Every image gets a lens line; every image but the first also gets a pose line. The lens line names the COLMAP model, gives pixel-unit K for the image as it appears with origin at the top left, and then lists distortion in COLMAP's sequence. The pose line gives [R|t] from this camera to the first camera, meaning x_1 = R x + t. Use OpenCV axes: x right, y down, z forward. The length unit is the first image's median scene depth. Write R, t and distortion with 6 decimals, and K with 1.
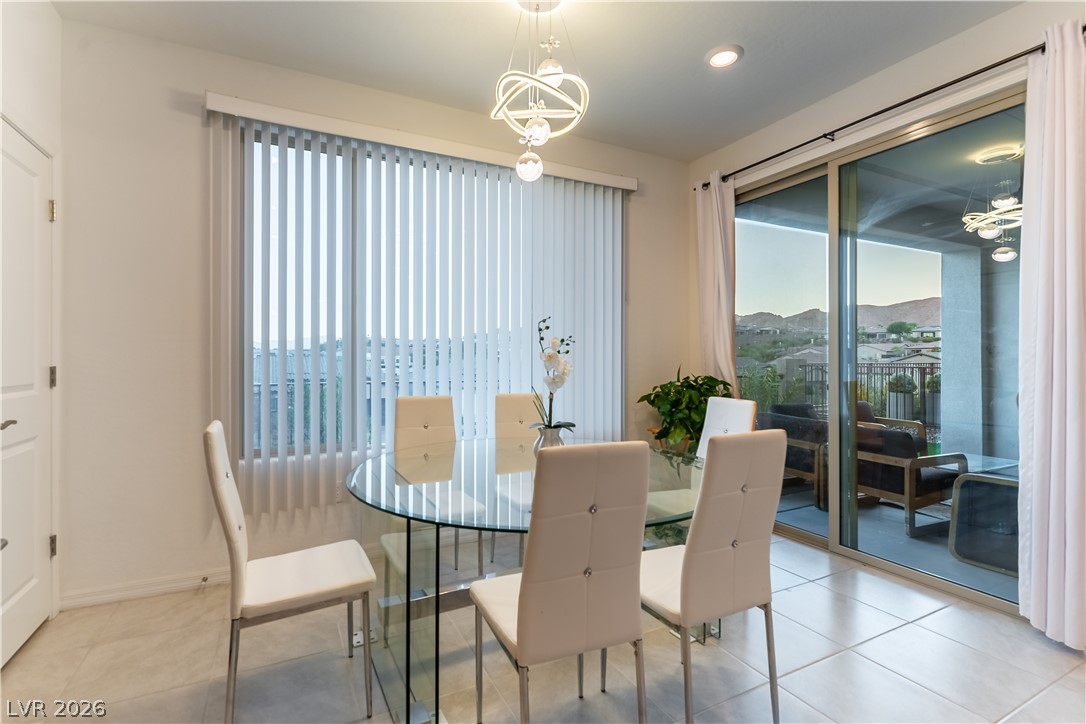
lens RADIAL K [[481.4, 0, 511.8], [0, 481.4, 359.6], [0, 0, 1]] dist [-0.001170, 0.000360]
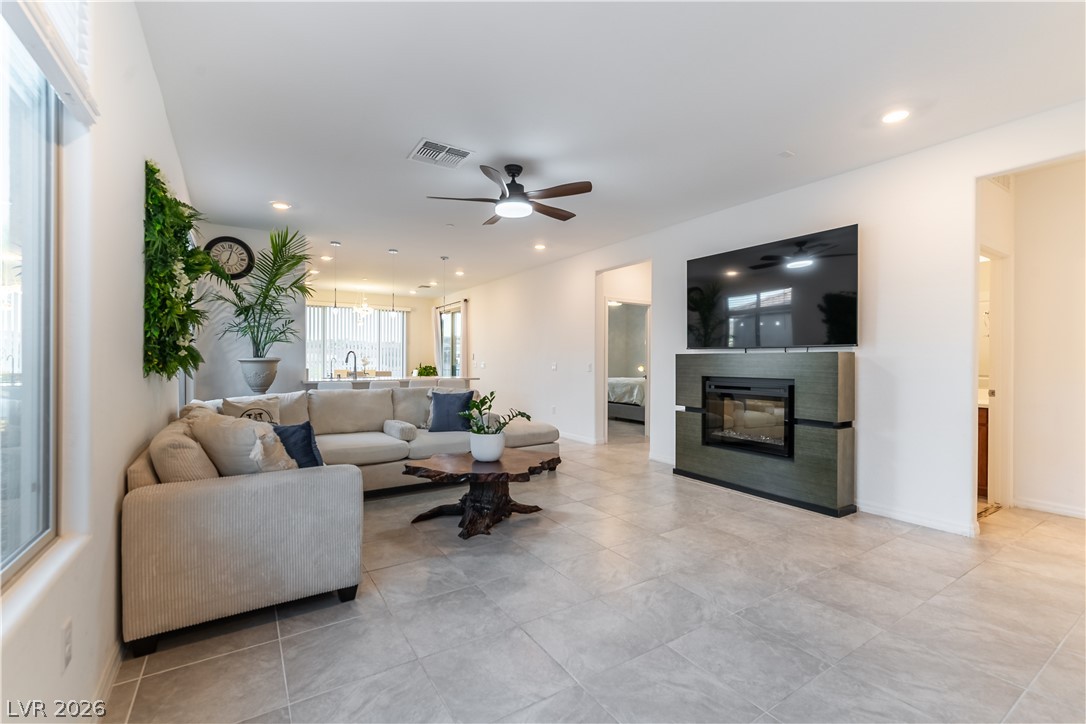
lens RADIAL K [[470.6, 0, 552.1], [0, 470.6, 359.6], [0, 0, 1]] dist [0.000510, 0.000621]
pose [[0.990972, 0.001201, 0.134066, 1.164989], [-0.000785, 0.999995, -0.003157, -0.000514], [-0.134069, 0.003023, 0.990967, -3.499222]]
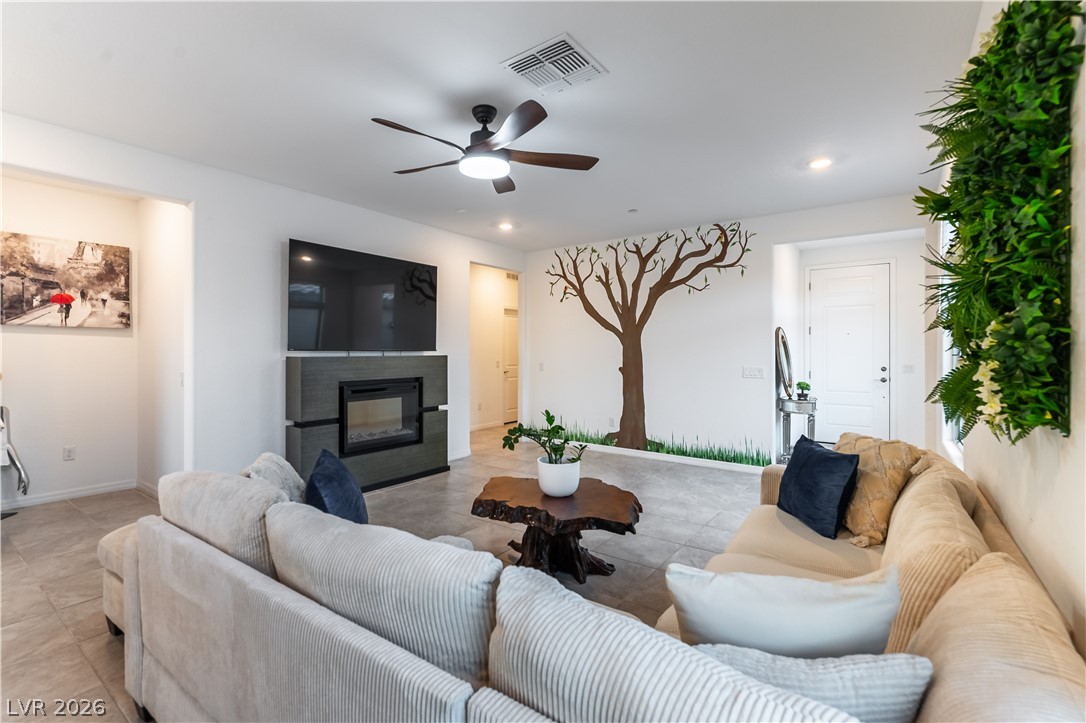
lens RADIAL K [[470.6, 0, 533.4], [0, 470.6, 348.5], [0, 0, 1]] dist [0.000510, 0.000621]
pose [[-0.451708, 0.000448, 0.892166, 0.167130], [-0.002997, 0.999993, -0.002019, -0.061508], [-0.892161, -0.003586, -0.451704, -1.523098]]
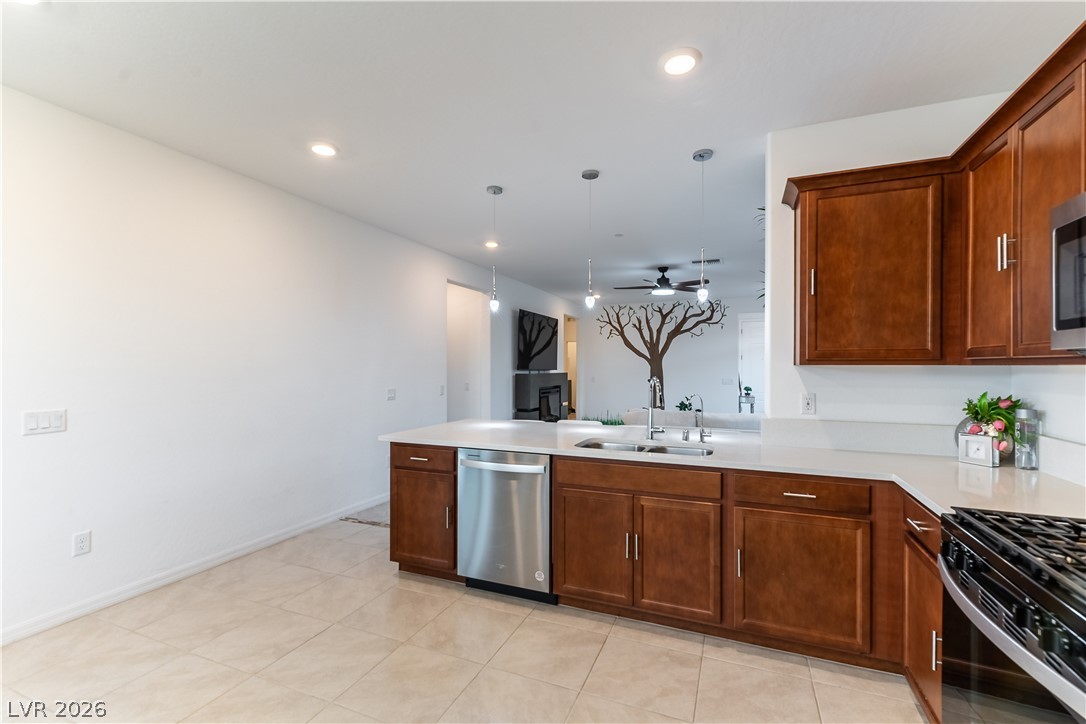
lens RADIAL K [[470.6, 0, 546.0], [0, 470.6, 366.6], [0, 0, 1]] dist [0.000510, 0.000621]
pose [[-0.658020, -0.001773, 0.752998, -0.362297], [-0.000944, 0.999998, 0.001530, -0.087067], [-0.753000, 0.000296, -0.658021, 0.373244]]
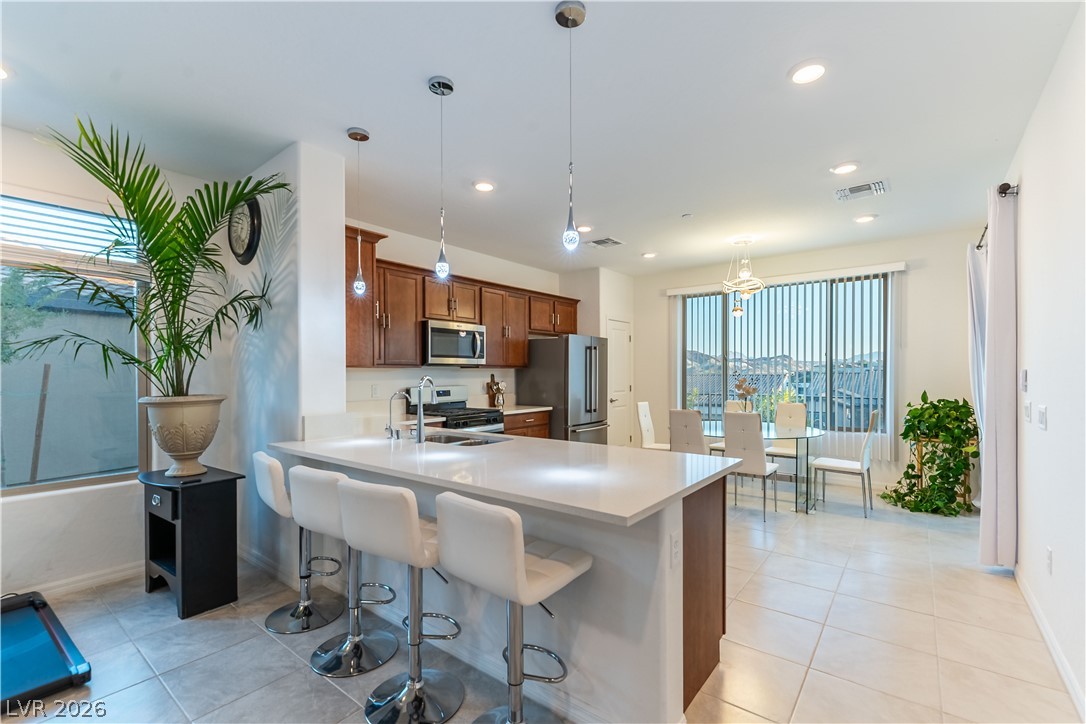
lens RADIAL K [[470.6, 0, 546.5], [0, 470.6, 376.8], [0, 0, 1]] dist [0.000510, 0.000621]
pose [[0.434786, 0.004275, -0.900524, 1.558109], [0.005524, 0.999957, 0.007415, -0.064334], [0.900517, -0.008198, 0.434744, -0.859855]]
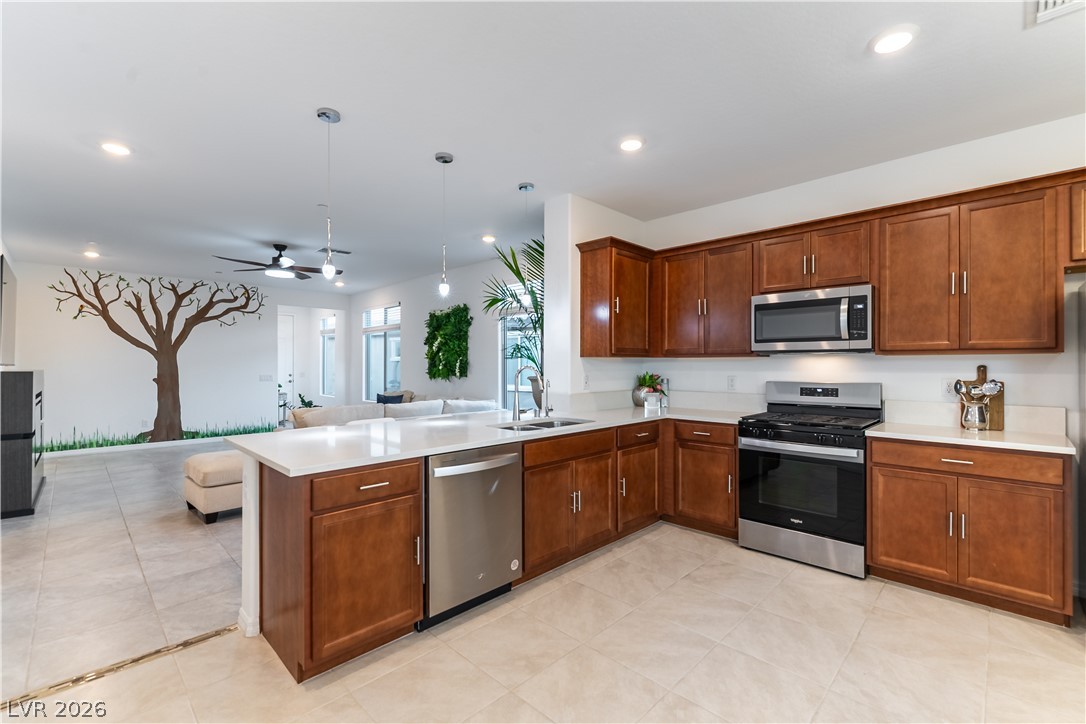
lens RADIAL K [[470.6, 0, 543.0], [0, 470.6, 362.8], [0, 0, 1]] dist [0.000510, 0.000621]
pose [[-0.944717, -0.001409, -0.327883, 0.773678], [-0.000485, 0.999996, -0.002900, -0.064239], [0.327885, -0.002581, -0.944714, 0.721439]]
